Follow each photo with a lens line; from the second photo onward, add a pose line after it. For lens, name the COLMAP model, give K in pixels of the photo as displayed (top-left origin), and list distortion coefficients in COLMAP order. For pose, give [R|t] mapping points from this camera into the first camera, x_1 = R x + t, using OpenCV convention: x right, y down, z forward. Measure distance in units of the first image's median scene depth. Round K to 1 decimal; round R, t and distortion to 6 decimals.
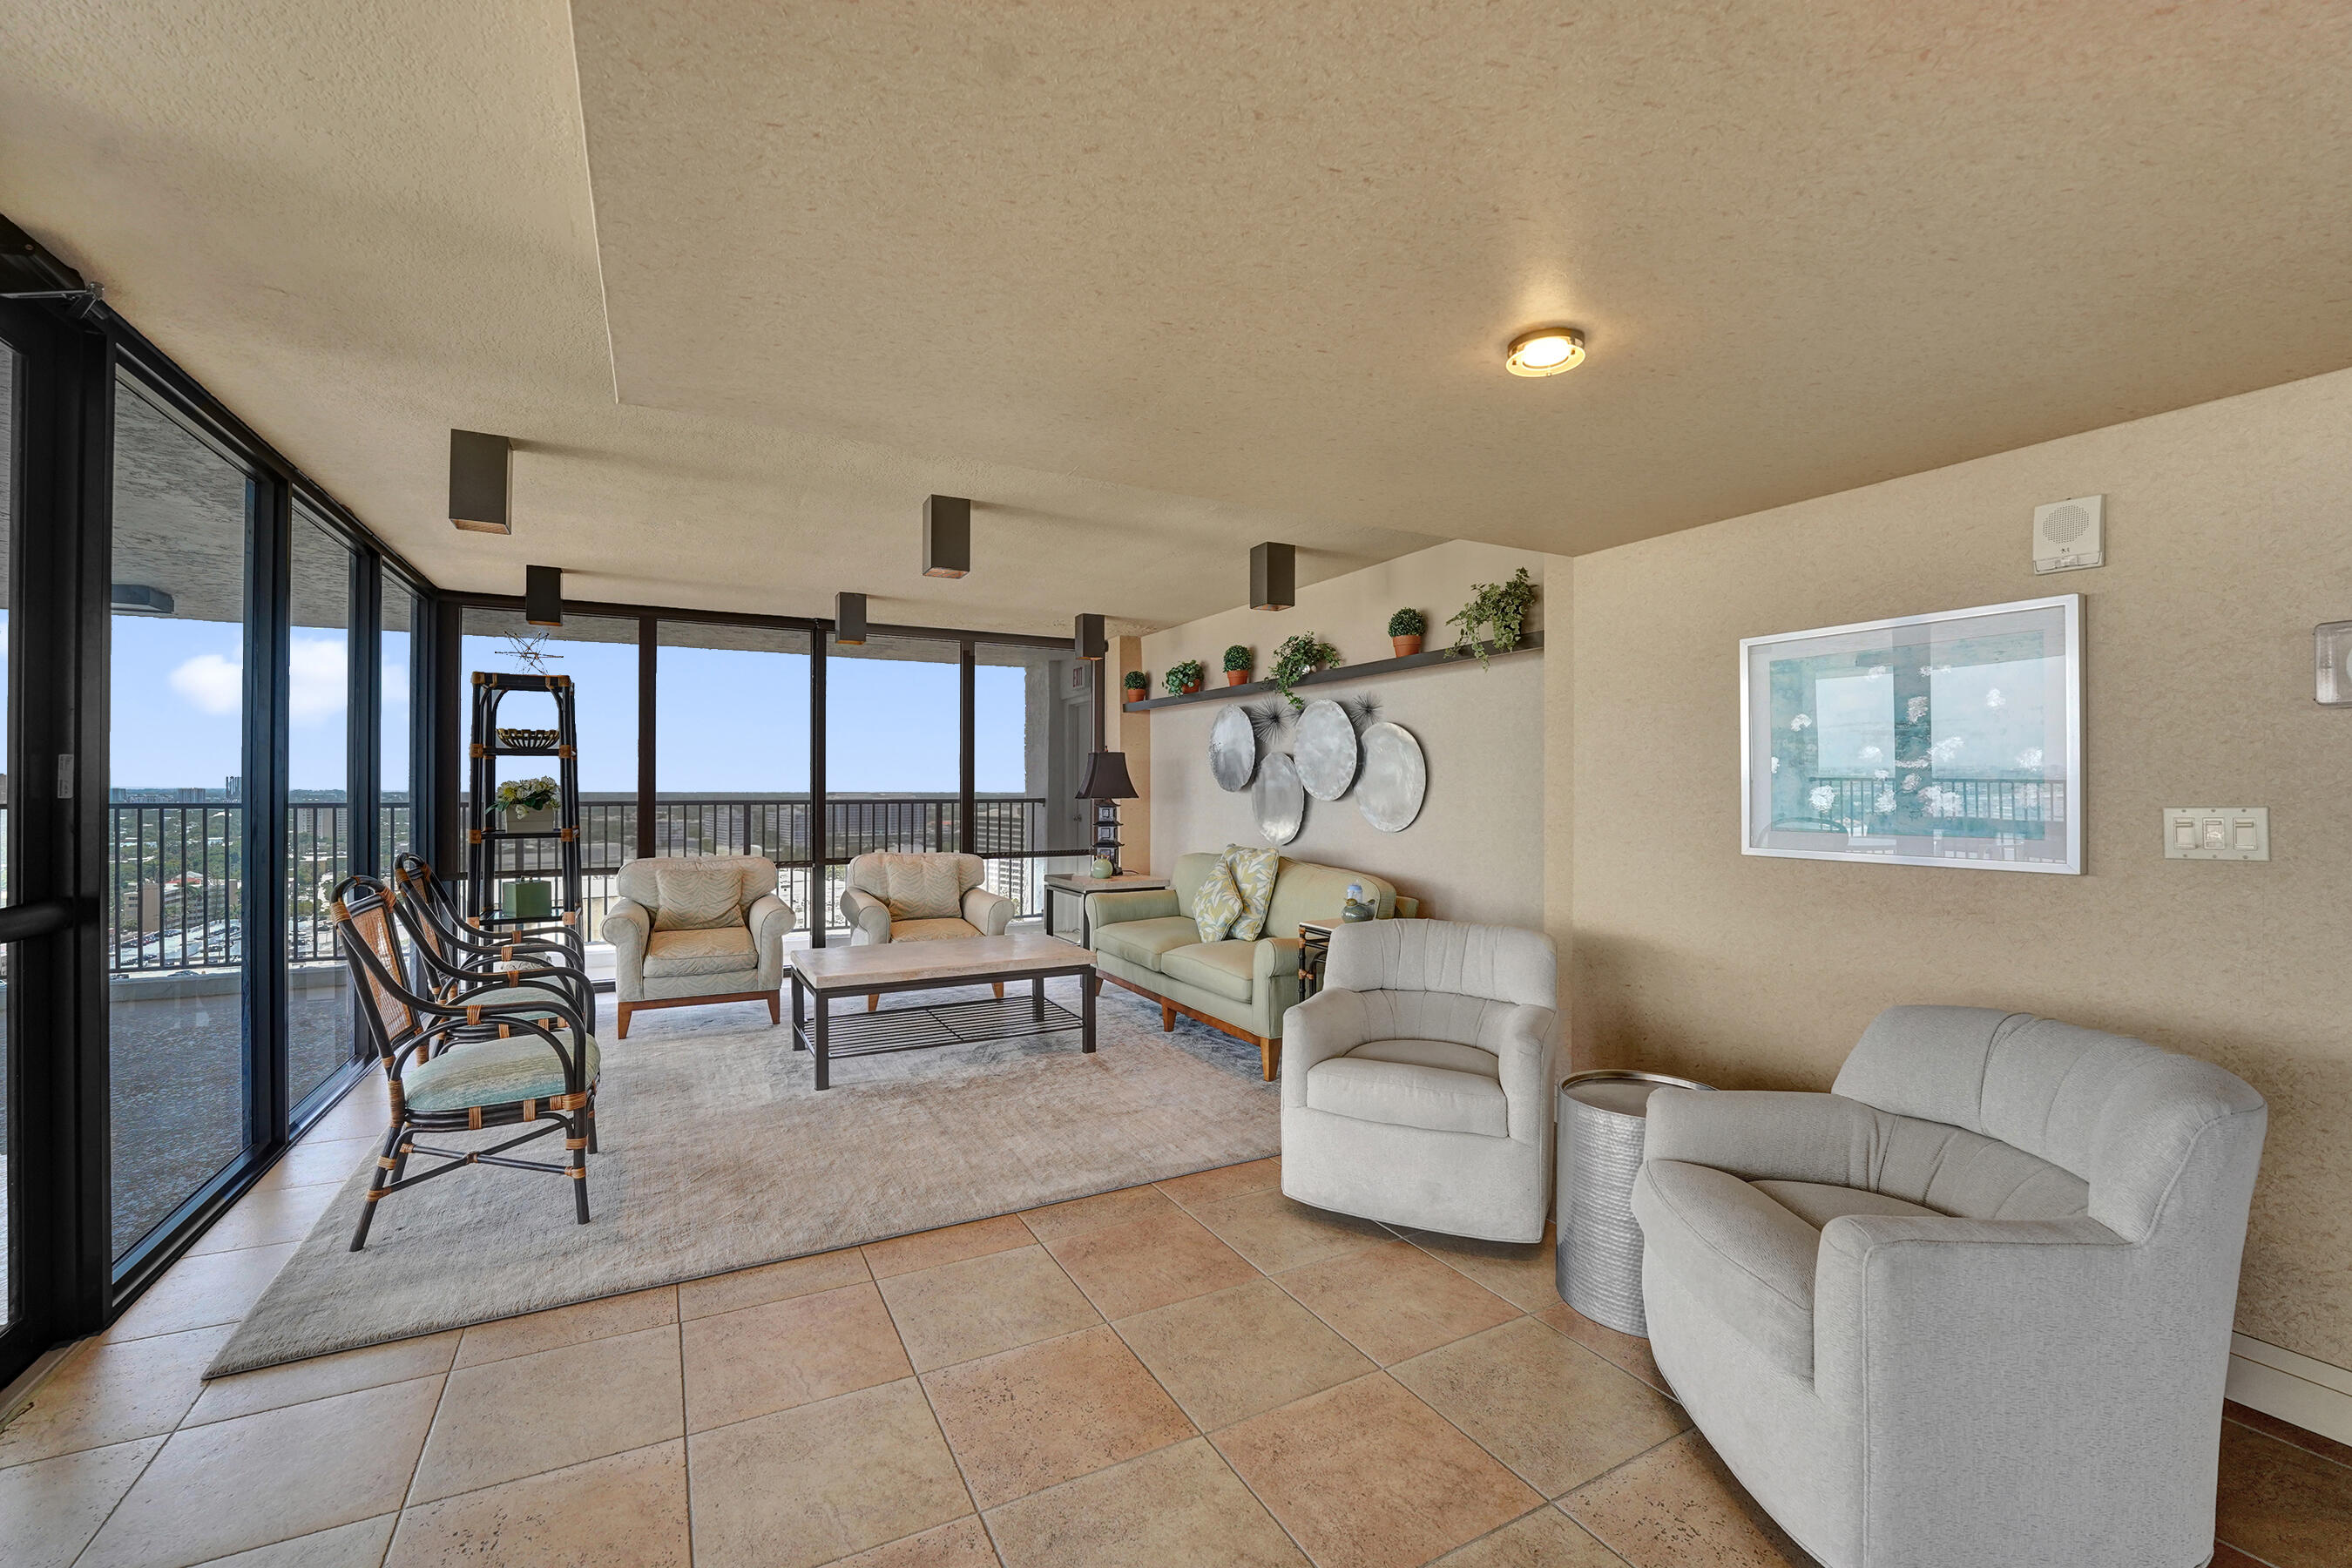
lens RADIAL K [[976.1, 0, 1180.8], [0, 976.1, 781.5], [0, 0, 1]] dist [-0.018017, 0.000092]
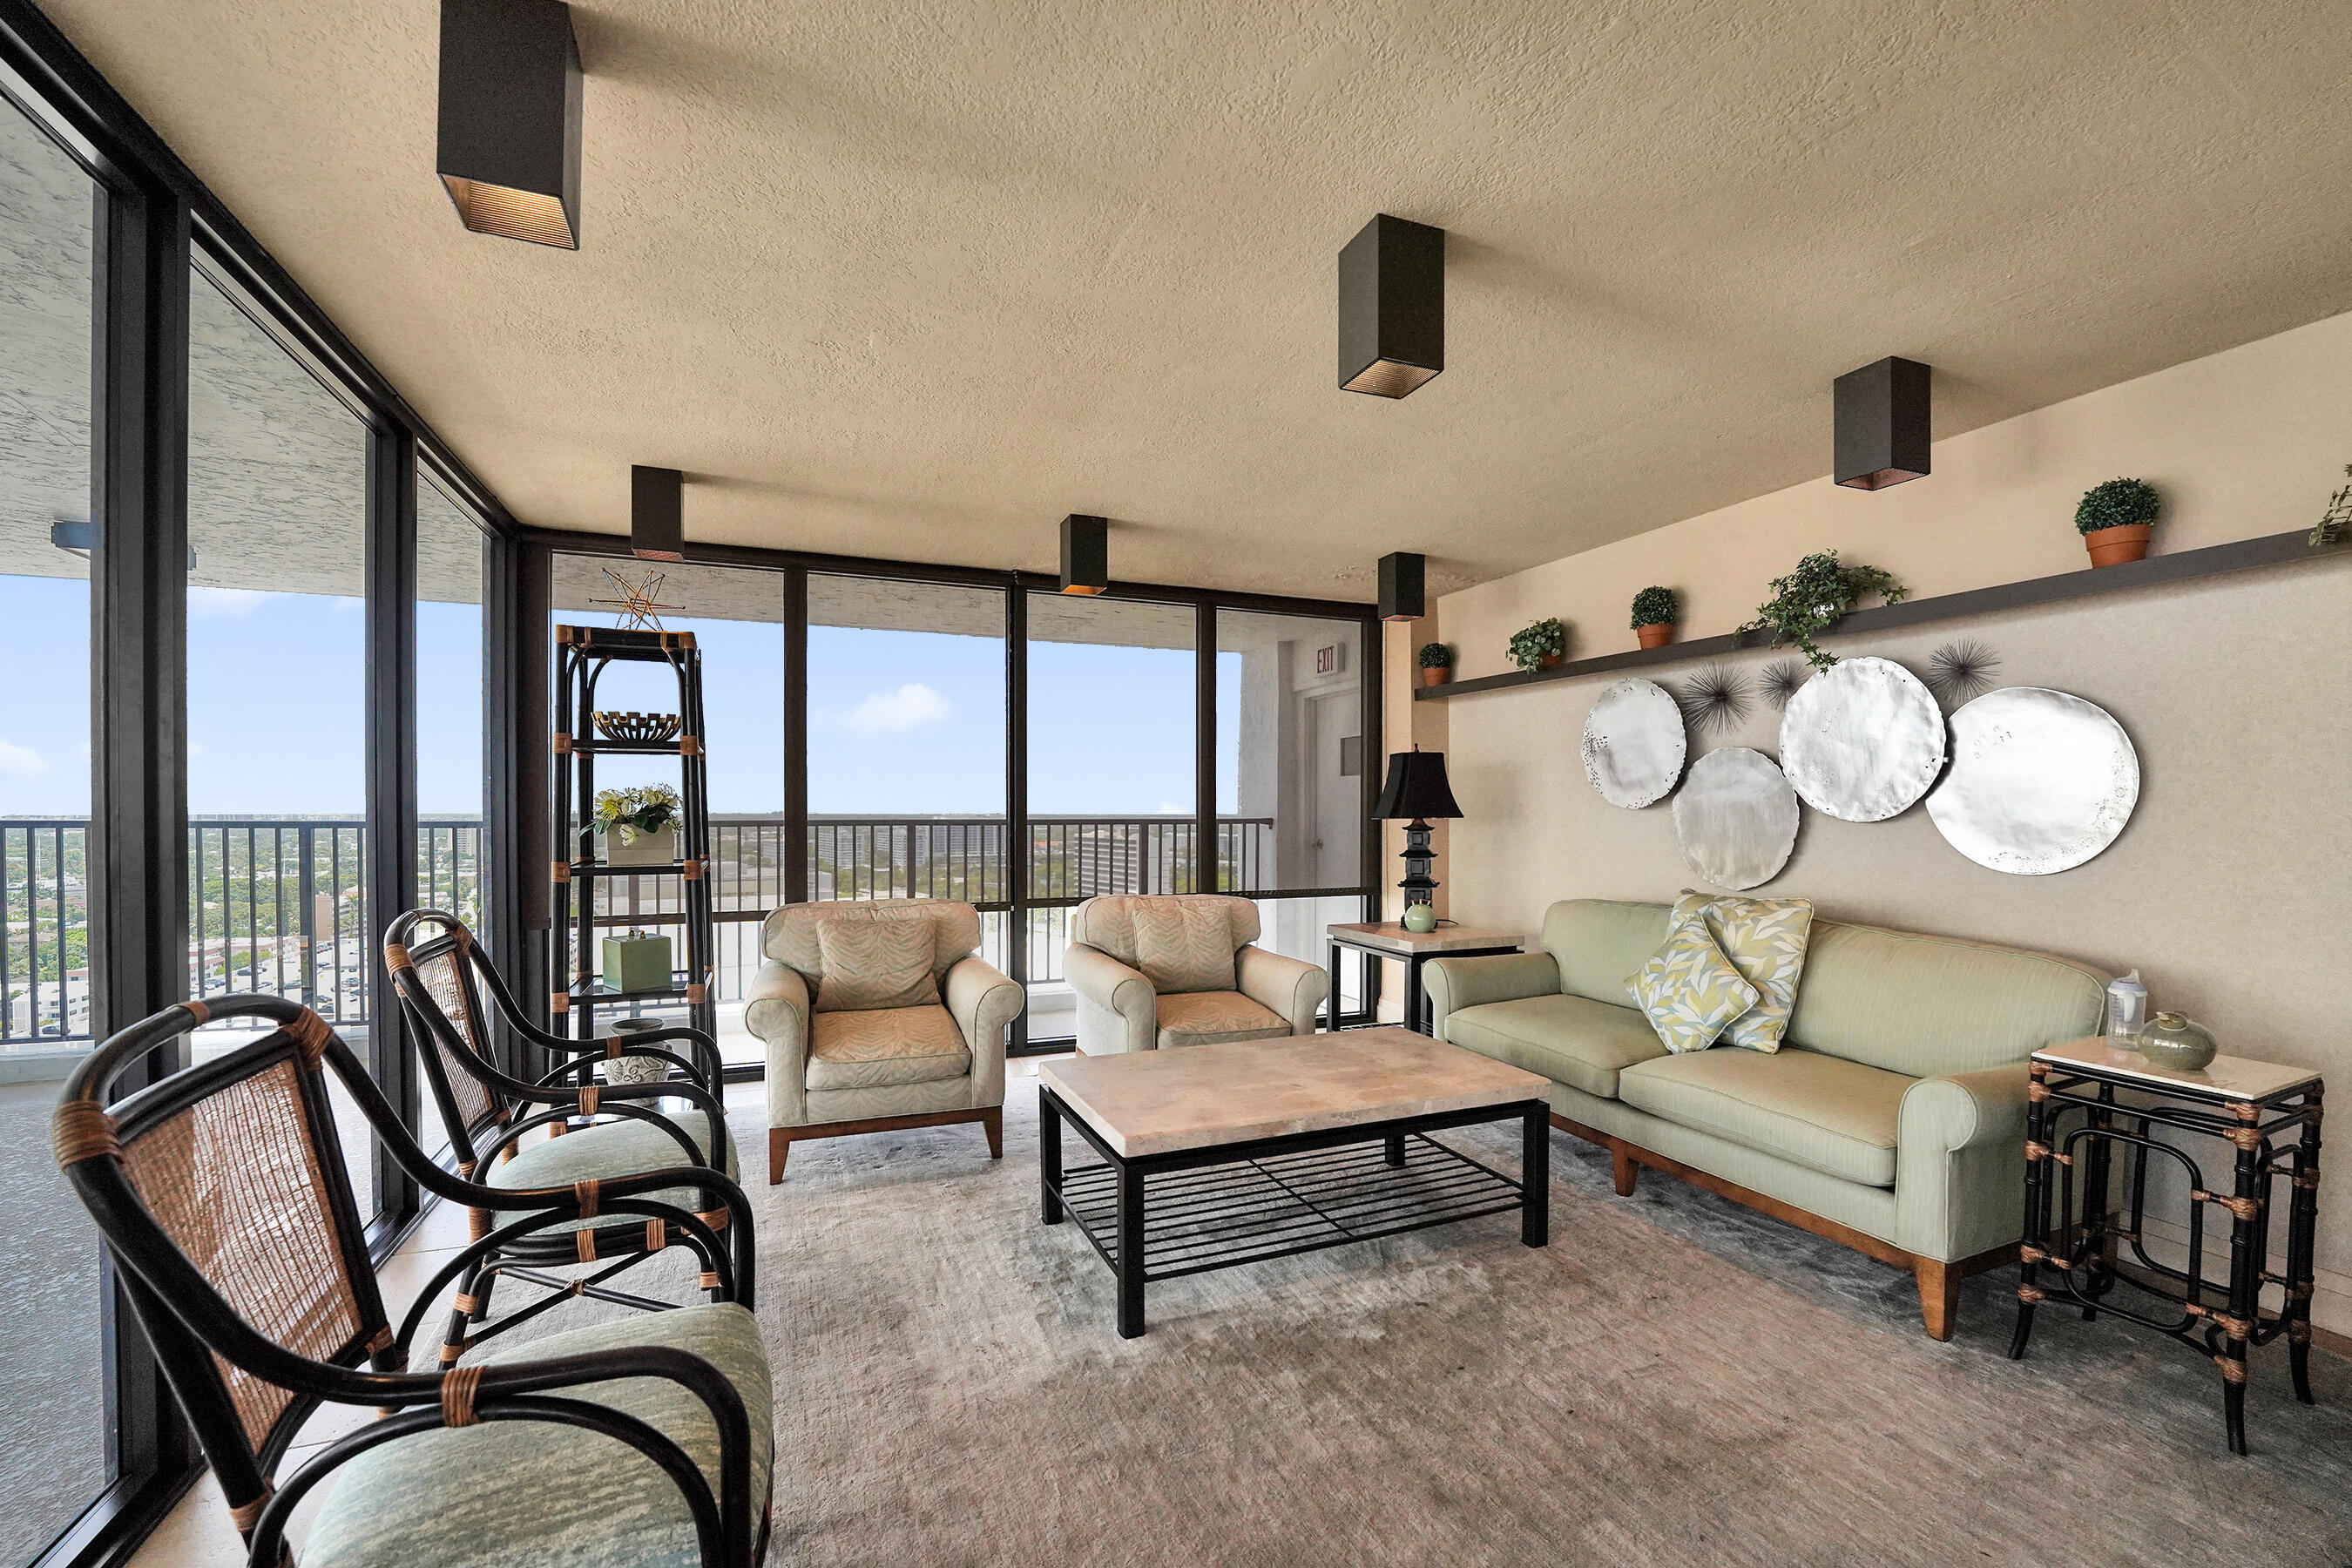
lens RADIAL K [[976.1, 0, 1181.0], [0, 976.1, 821.3], [0, 0, 1]] dist [-0.018017, 0.000092]
pose [[0.995311, 0.002803, -0.096689, -0.227149], [-0.001101, 0.999844, 0.017652, 0.009037], [0.096724, -0.017463, 0.995158, 0.356087]]
